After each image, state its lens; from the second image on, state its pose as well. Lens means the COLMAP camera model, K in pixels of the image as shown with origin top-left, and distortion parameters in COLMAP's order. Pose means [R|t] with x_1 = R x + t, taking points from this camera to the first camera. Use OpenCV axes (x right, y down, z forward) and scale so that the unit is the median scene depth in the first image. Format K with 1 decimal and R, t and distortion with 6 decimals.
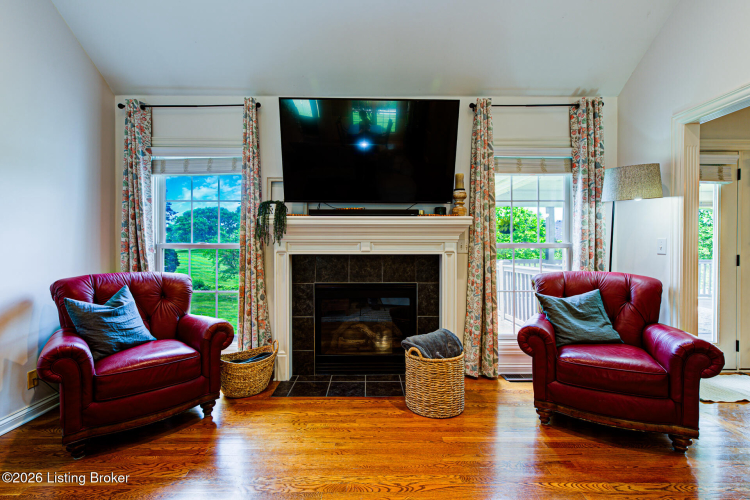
lens RADIAL K [[325.4, 0, 375.0], [0, 325.4, 250.0], [0, 0, 1]] dist [0.002184, 0.000637]
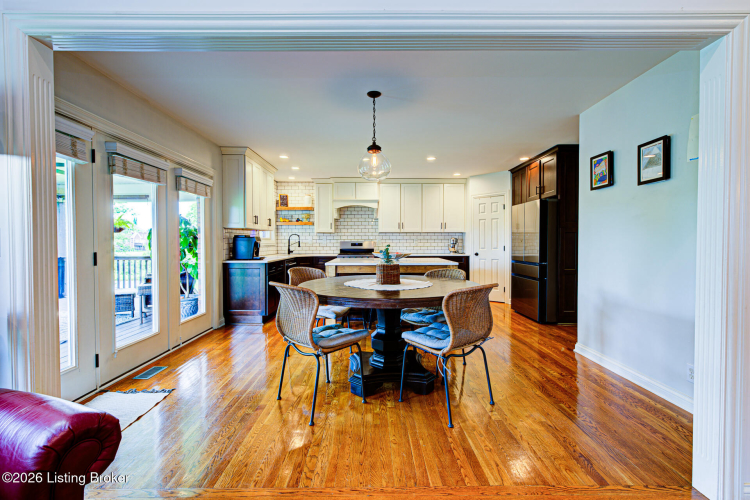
lens RADIAL K [[332.2, 0, 375.0], [0, 332.2, 250.0], [0, 0, 1]] dist [0.000395, 0.000674]
pose [[-0.012071, -0.022121, 0.999682, 0.259564], [0.010581, 0.999696, 0.022249, -0.002970], [-0.999871, 0.010847, -0.011834, 0.301138]]
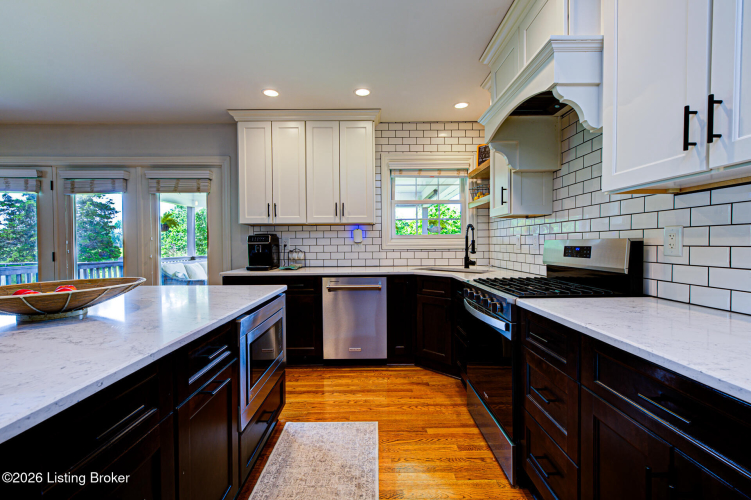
lens RADIAL K [[332.6, 0, 375.5], [0, 332.6, 250.0], [0, 0, 1]] dist [0.000395, 0.000674]
pose [[0.999928, -0.005116, 0.010889, 2.341212], [0.004984, 0.999914, 0.012161, -0.002186], [-0.010950, -0.012106, 0.999867, -0.248844]]
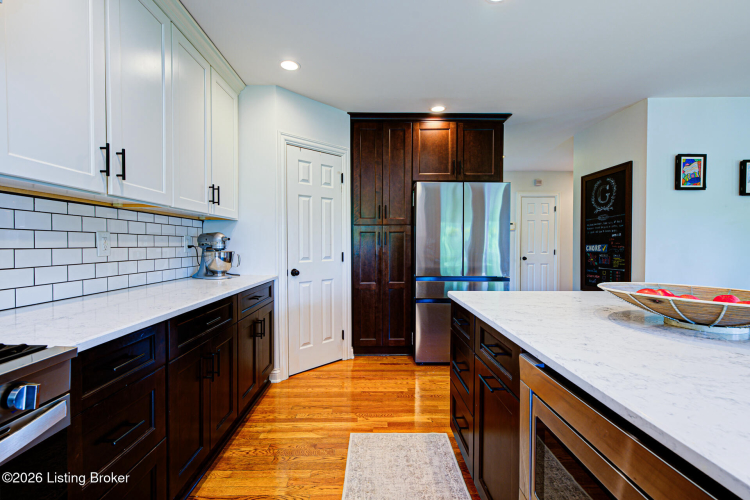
lens RADIAL K [[332.2, 0, 375.0], [0, 332.2, 250.0], [0, 0, 1]] dist [0.000395, 0.000674]
pose [[-0.999849, -0.000380, -0.017383, 2.304810], [-0.000828, 0.999668, 0.025739, -0.009697], [0.017367, 0.025749, -0.999518, 0.575033]]
